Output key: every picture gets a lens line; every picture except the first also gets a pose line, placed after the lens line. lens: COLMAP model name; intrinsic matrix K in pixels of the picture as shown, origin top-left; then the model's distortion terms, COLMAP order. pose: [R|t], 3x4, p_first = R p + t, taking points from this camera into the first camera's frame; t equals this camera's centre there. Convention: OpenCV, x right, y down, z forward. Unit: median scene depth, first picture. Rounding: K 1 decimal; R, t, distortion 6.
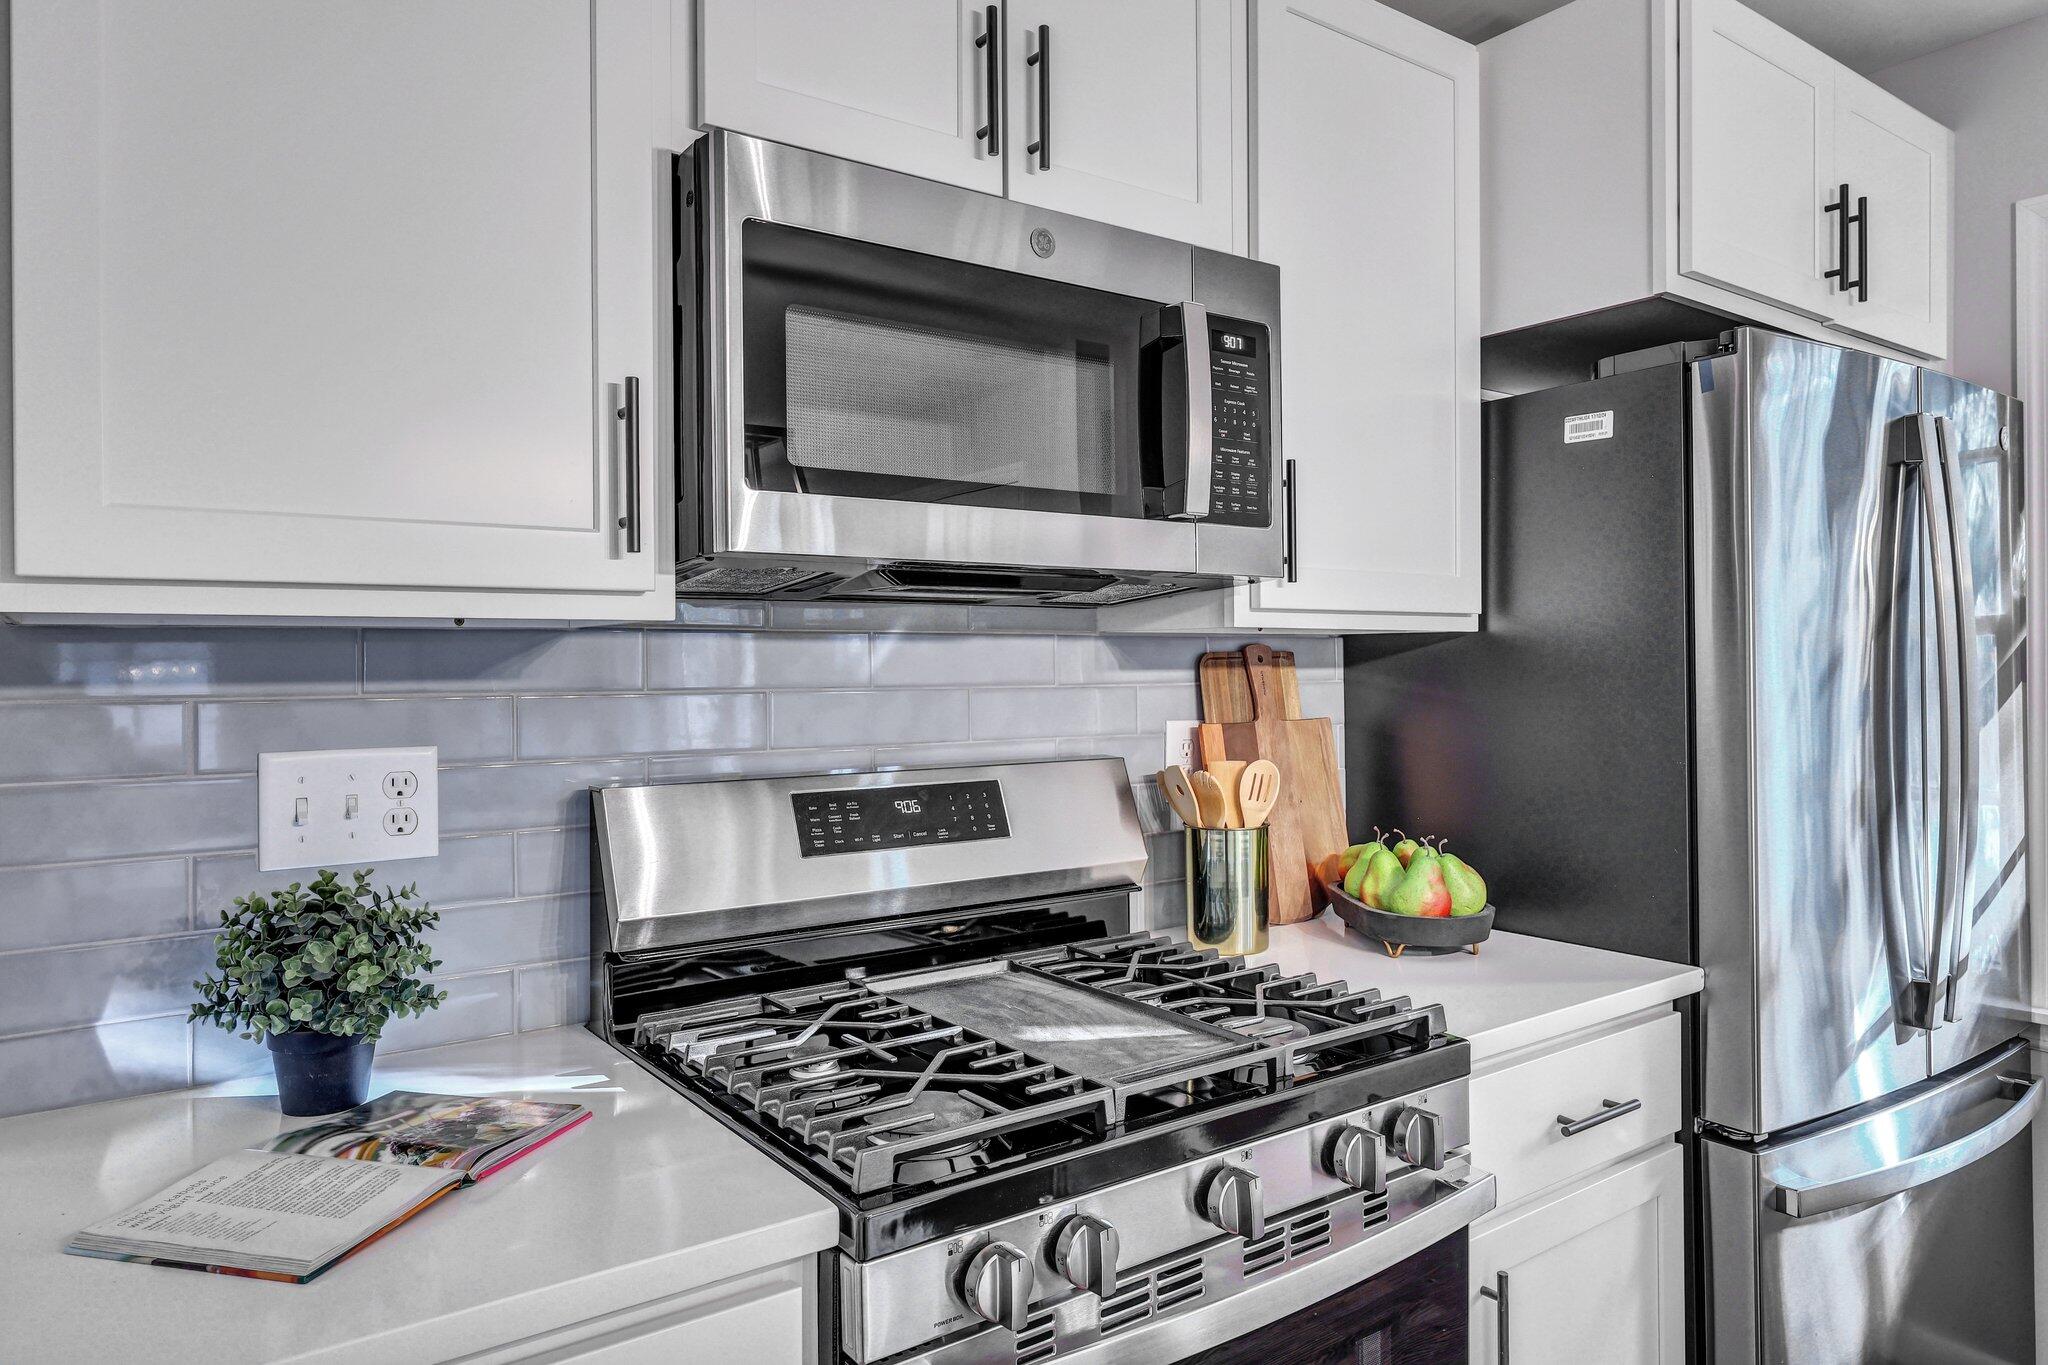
lens RADIAL K [[1299.6, 0, 1005.8], [0, 1299.6, 646.6], [0, 0, 1]] dist [-0.007504, -0.001008]
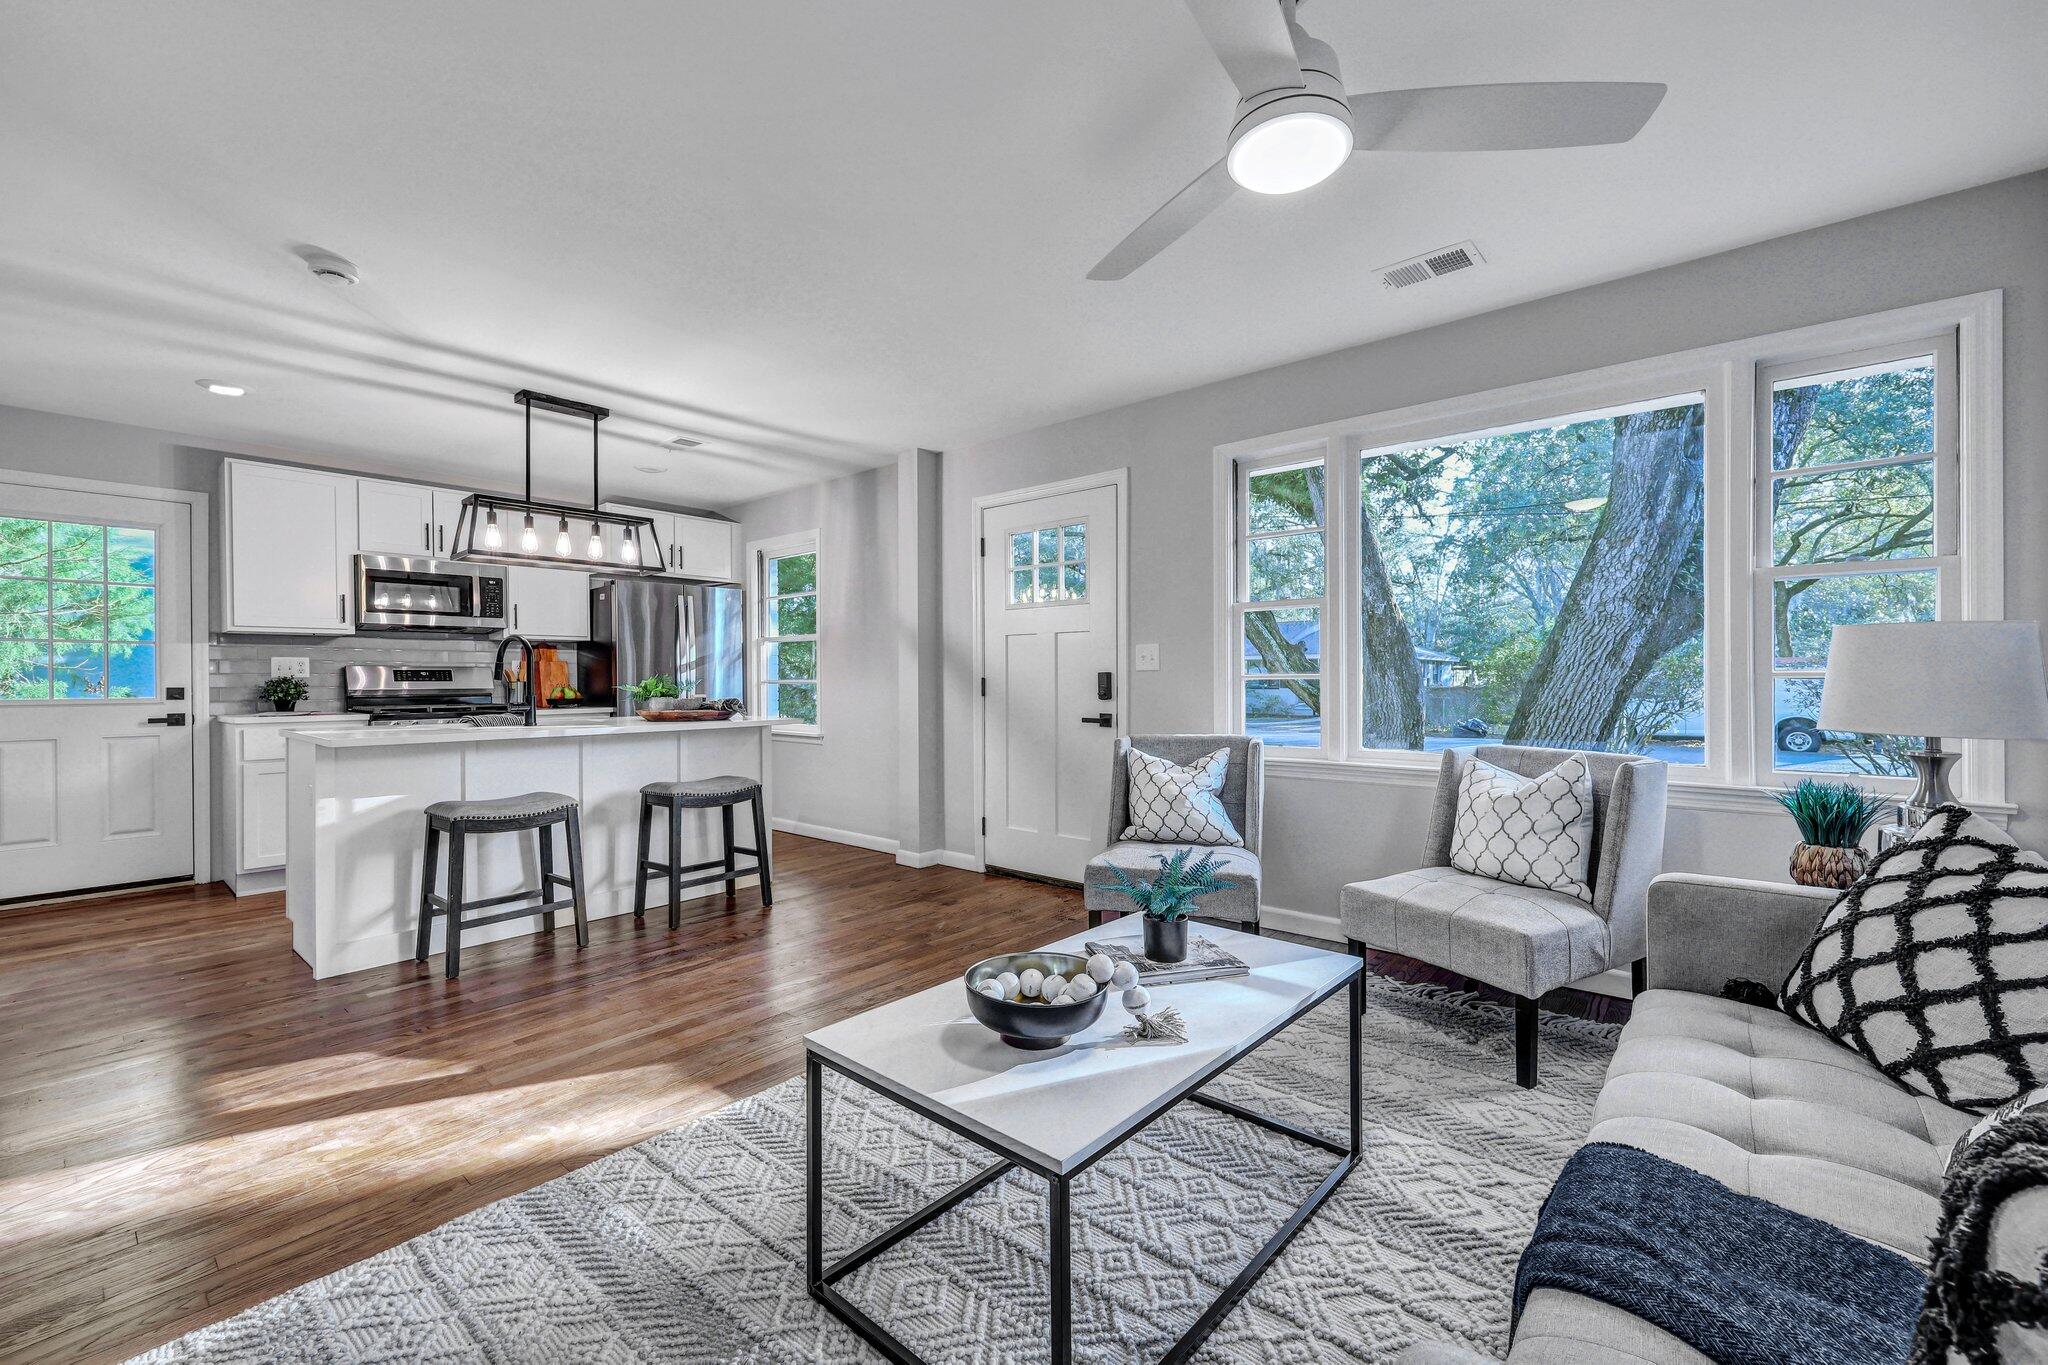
lens RADIAL K [[856.1, 0, 1041.6], [0, 856.1, 680.0], [0, 0, 1]] dist [0.003451, -0.000050]
pose [[0.972169, -0.003628, 0.234253, 1.573648], [0.001321, 0.999949, 0.010004, 0.129196], [-0.234277, -0.009417, 0.972124, -2.972503]]
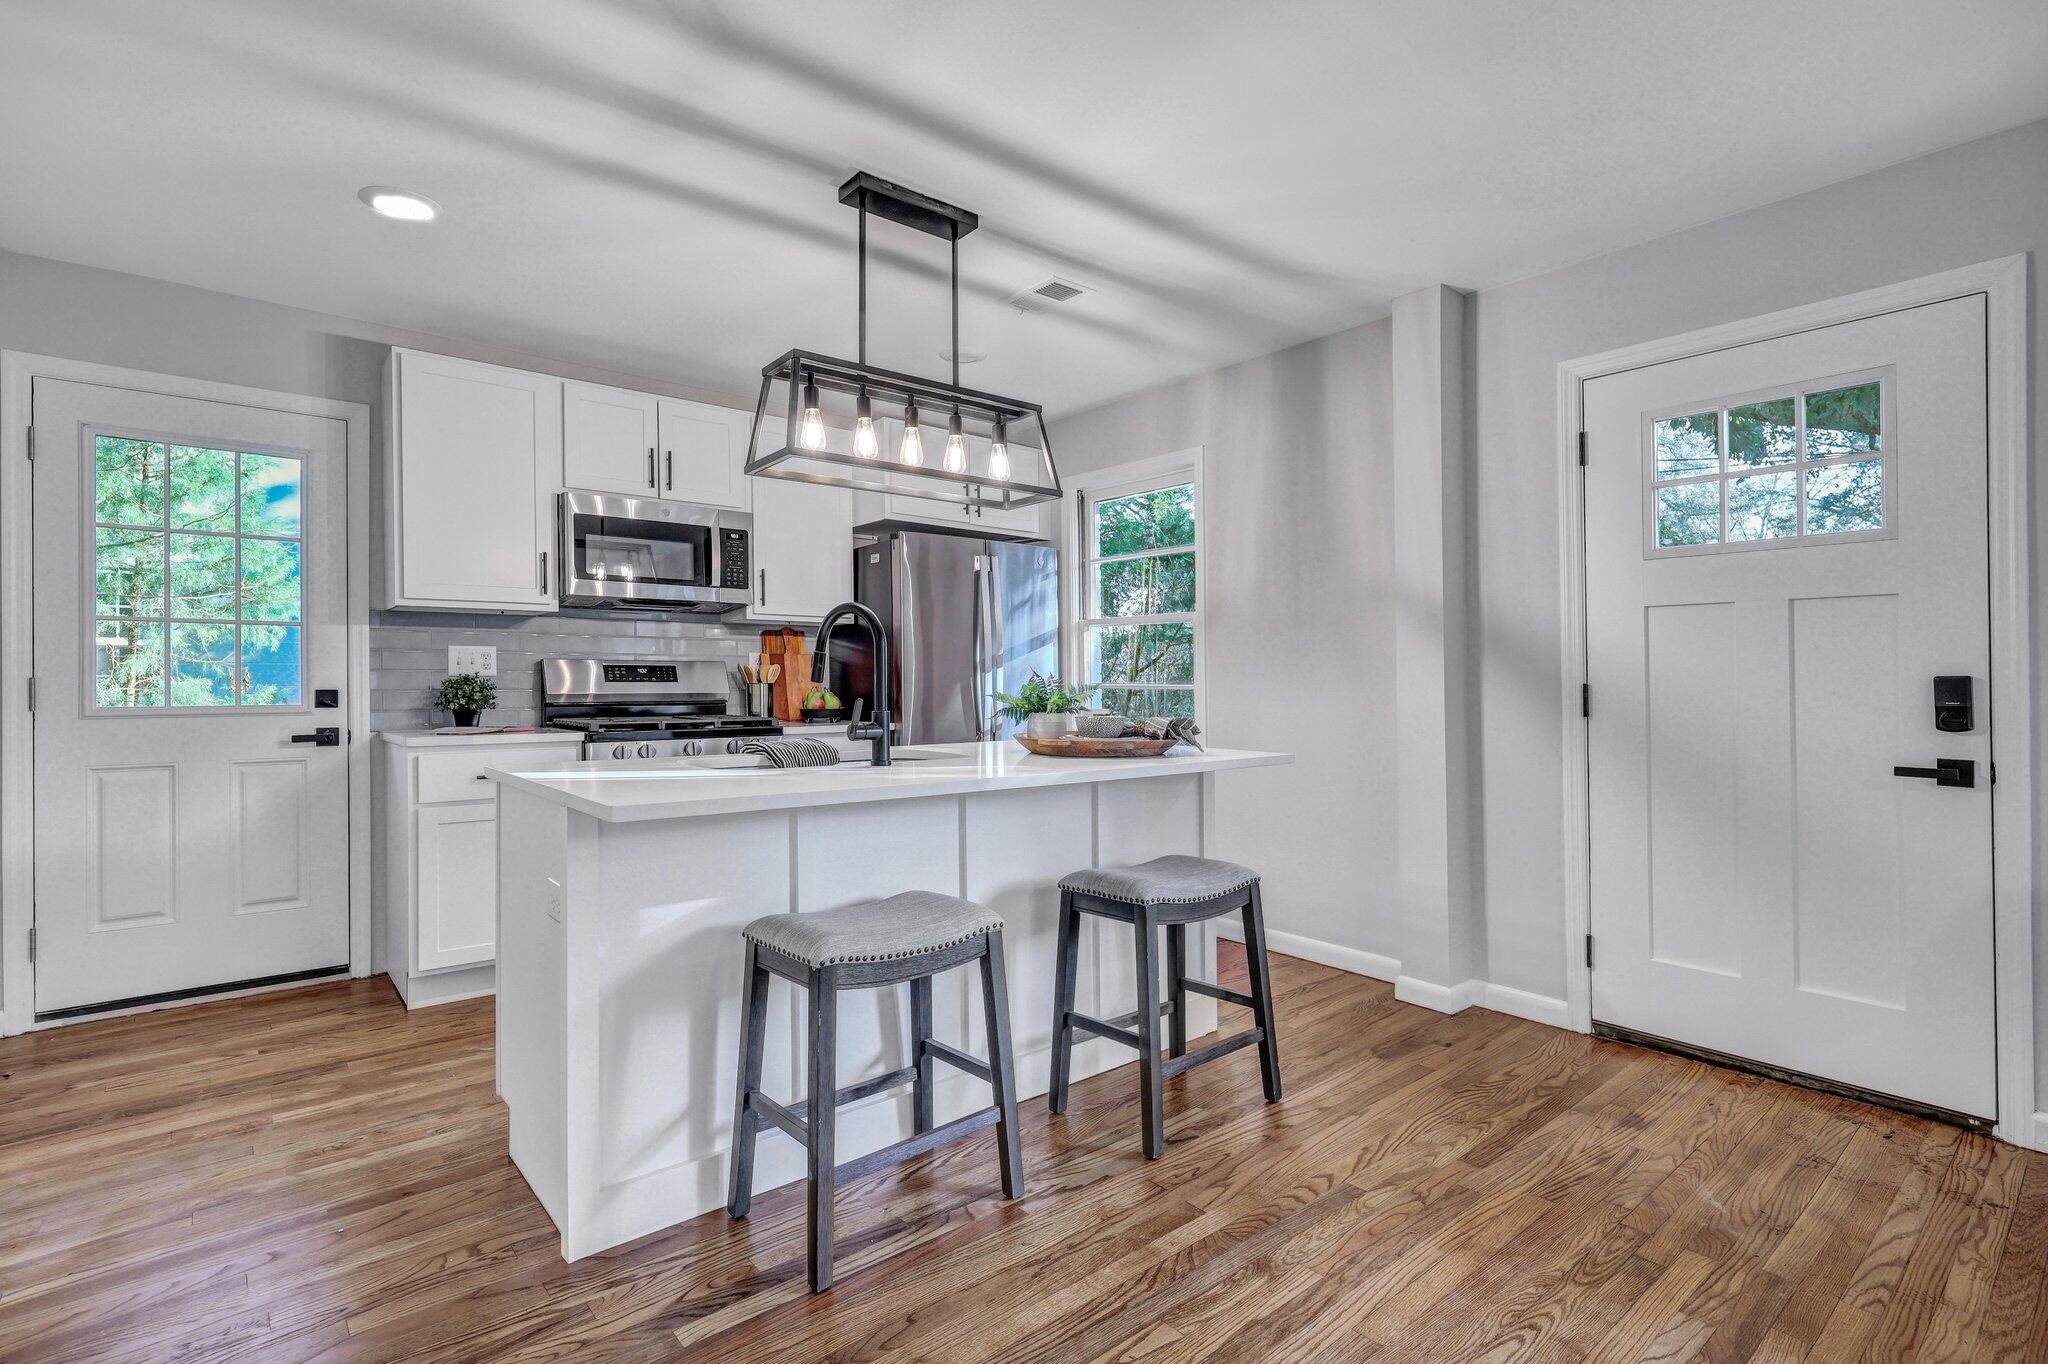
lens RADIAL K [[989.0, 0, 1038.4], [0, 989.0, 685.3], [0, 0, 1]] dist [0.006551, 0.000702]
pose [[0.997307, 0.002238, 0.073306, 0.832923], [-0.003245, 0.999902, 0.013616, 0.133433], [-0.073268, -0.013817, 0.997217, -1.798368]]
